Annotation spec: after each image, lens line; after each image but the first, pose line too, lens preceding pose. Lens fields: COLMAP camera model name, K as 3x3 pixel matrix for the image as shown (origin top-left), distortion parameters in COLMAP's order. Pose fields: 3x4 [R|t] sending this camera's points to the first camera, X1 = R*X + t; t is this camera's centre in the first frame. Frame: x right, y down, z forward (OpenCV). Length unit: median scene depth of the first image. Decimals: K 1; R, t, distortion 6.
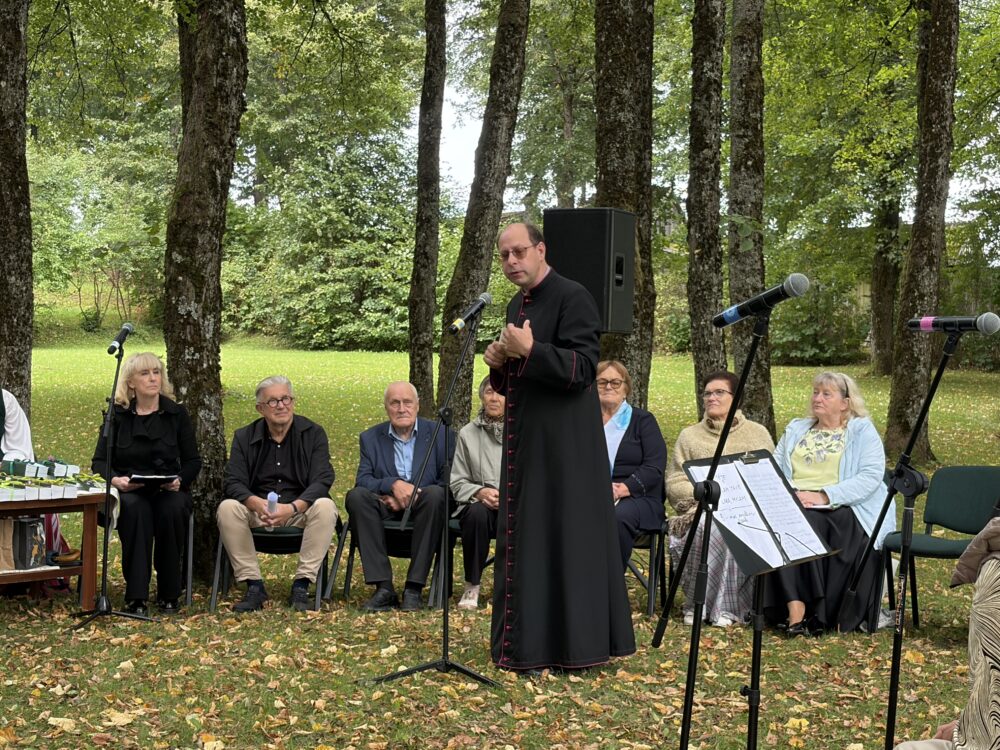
lens RADIAL K [[1815.0, 0, 499.7], [0, 1815.0, 374.4], [0, 0, 1]] dist [0.163805, 0.000000]
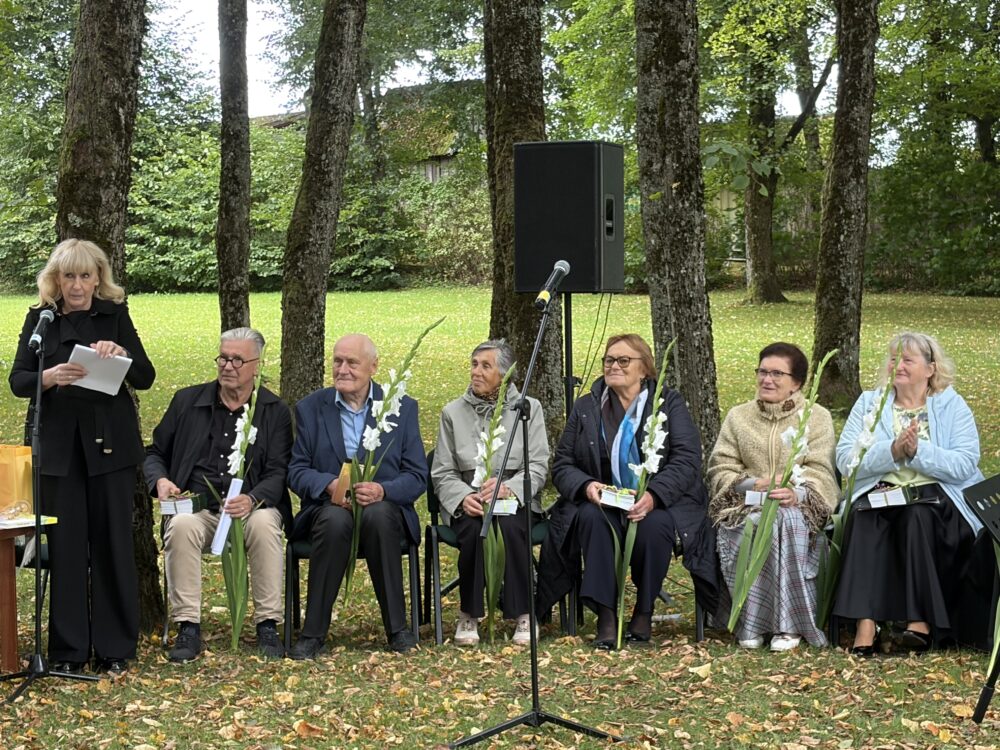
lens RADIAL K [[2221.0, 0, 497.3], [0, 2221.0, 376.8], [0, 0, 1]] dist [0.194747, 0.000000]
pose [[0.992212, -0.040806, 0.117685, -0.111027], [0.036783, 0.998669, 0.036161, -0.024148], [-0.119004, -0.031550, 0.992392, 0.007701]]
